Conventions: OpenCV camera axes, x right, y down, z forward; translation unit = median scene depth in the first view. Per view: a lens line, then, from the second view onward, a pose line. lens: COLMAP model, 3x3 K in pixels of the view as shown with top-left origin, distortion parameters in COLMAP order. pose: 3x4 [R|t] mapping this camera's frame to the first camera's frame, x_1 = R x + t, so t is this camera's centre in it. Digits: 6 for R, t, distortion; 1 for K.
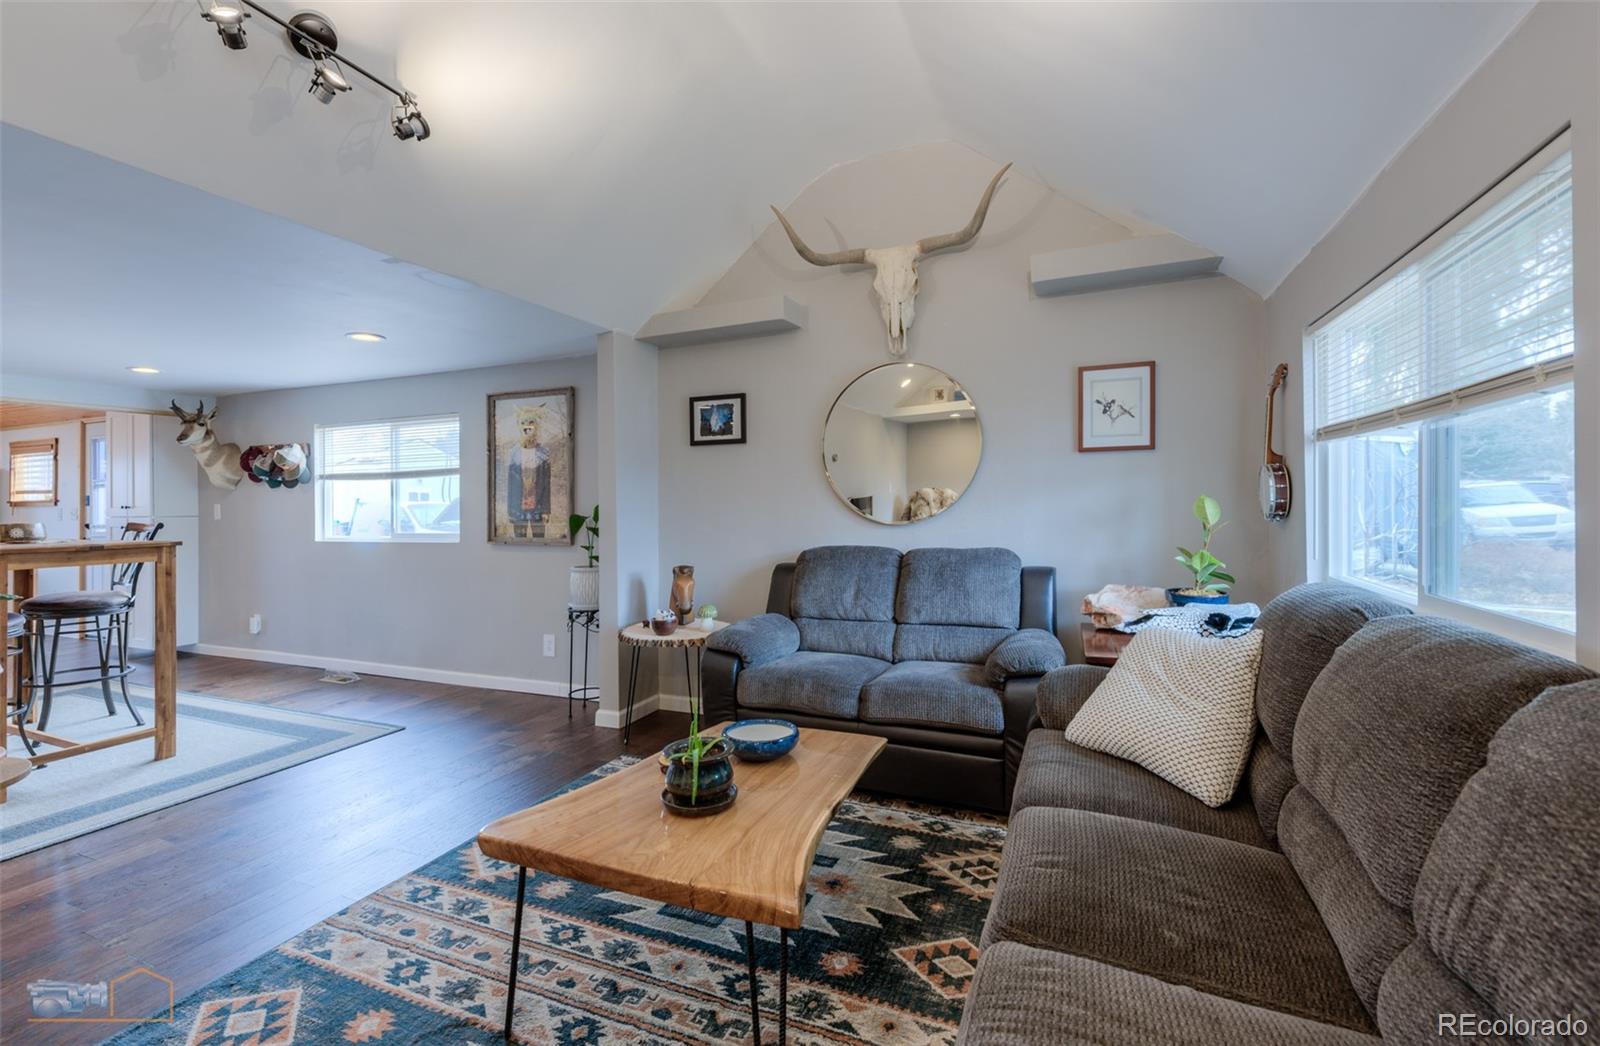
lens RADIAL K [[696.3, 0, 767.9], [0, 696.3, 494.1], [0, 0, 1]] dist [0.001244, 0.000080]
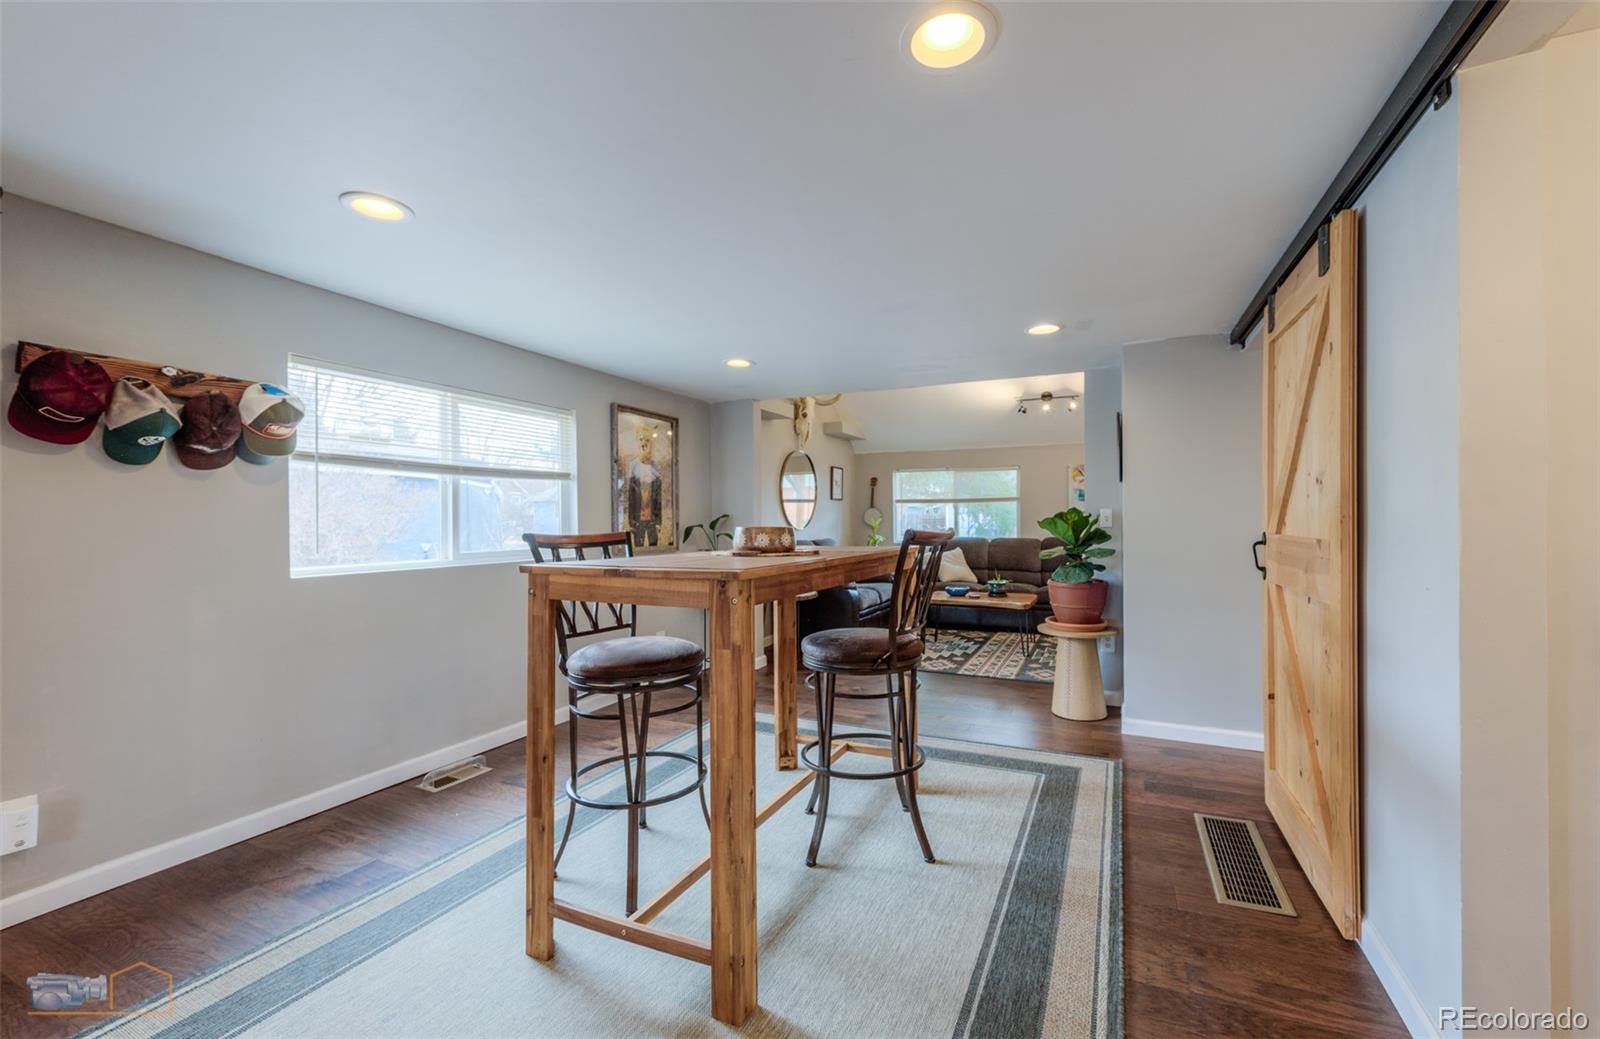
lens RADIAL K [[669.9, 0, 804.5], [0, 669.9, 521.0], [0, 0, 1]] dist [-0.000192, -0.000003]
pose [[0.016081, 0.016834, 0.999729, -1.888669], [-0.002123, 0.999857, -0.016802, 0.054377], [-0.999868, -0.001853, 0.016115, 1.008582]]
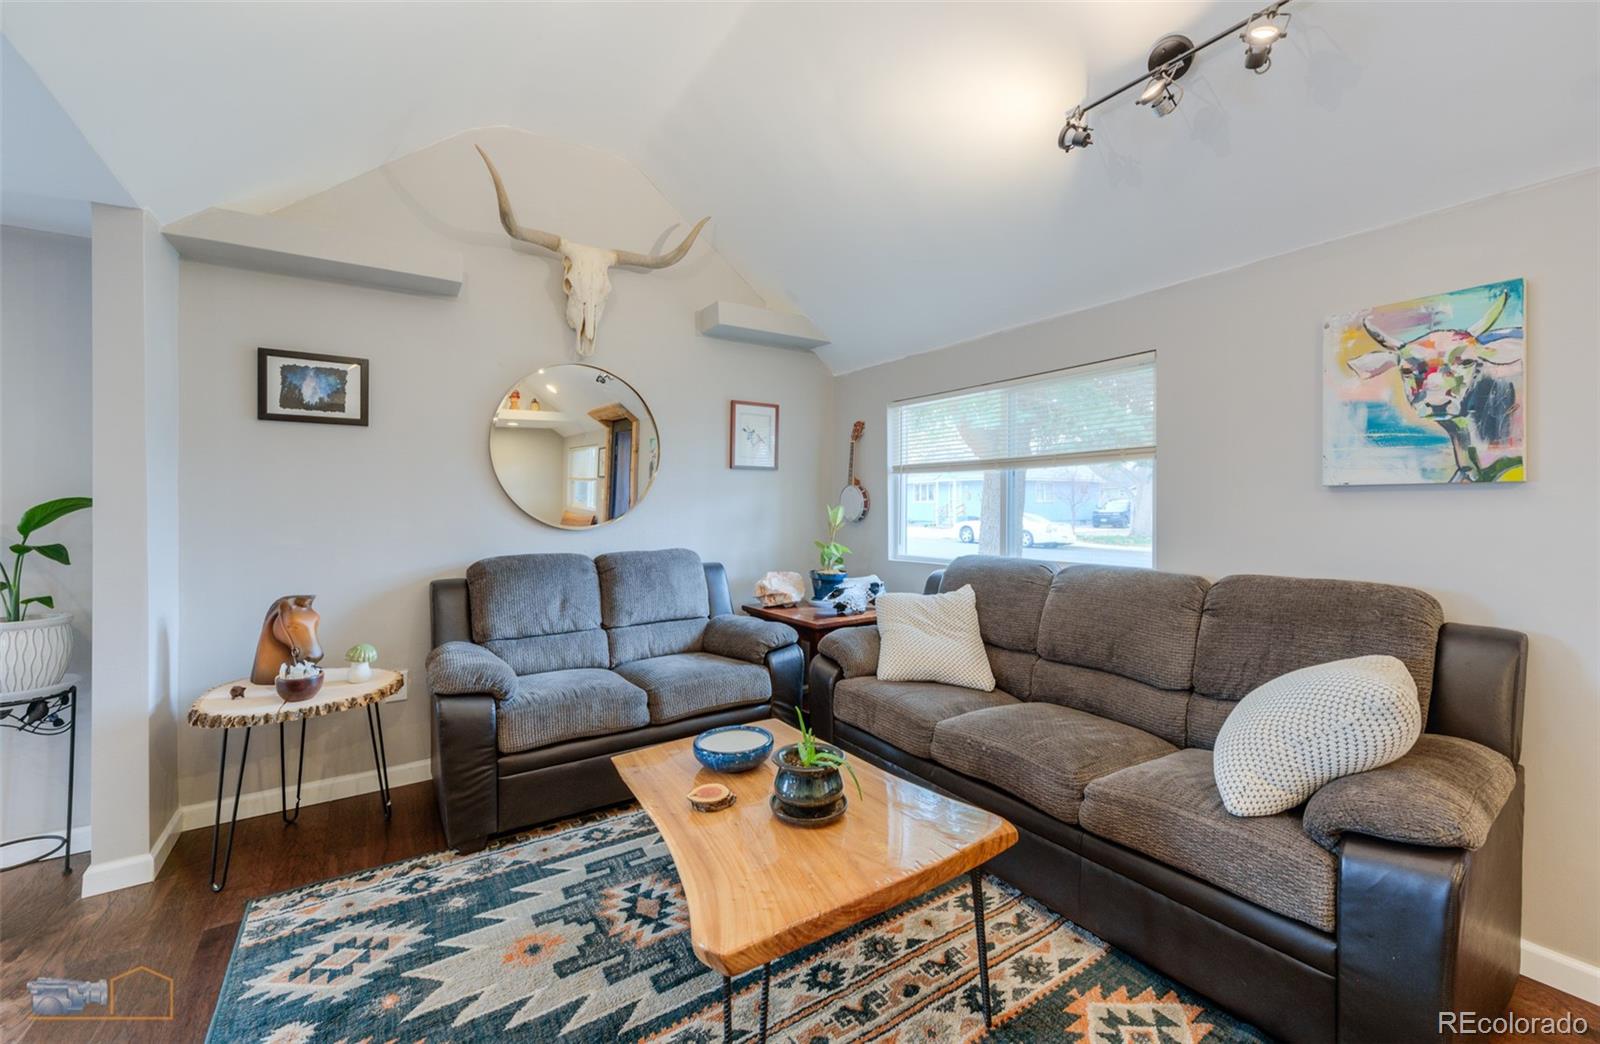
lens RADIAL K [[646.3, 0, 806.9], [0, 646.3, 503.4], [0, 0, 1]] dist [-0.000915, -0.000189]
pose [[0.534538, 0.019398, 0.844922, -0.426391], [-0.015637, 0.999792, -0.013060, 0.014108], [-0.845000, -0.006231, 0.534731, 0.259289]]
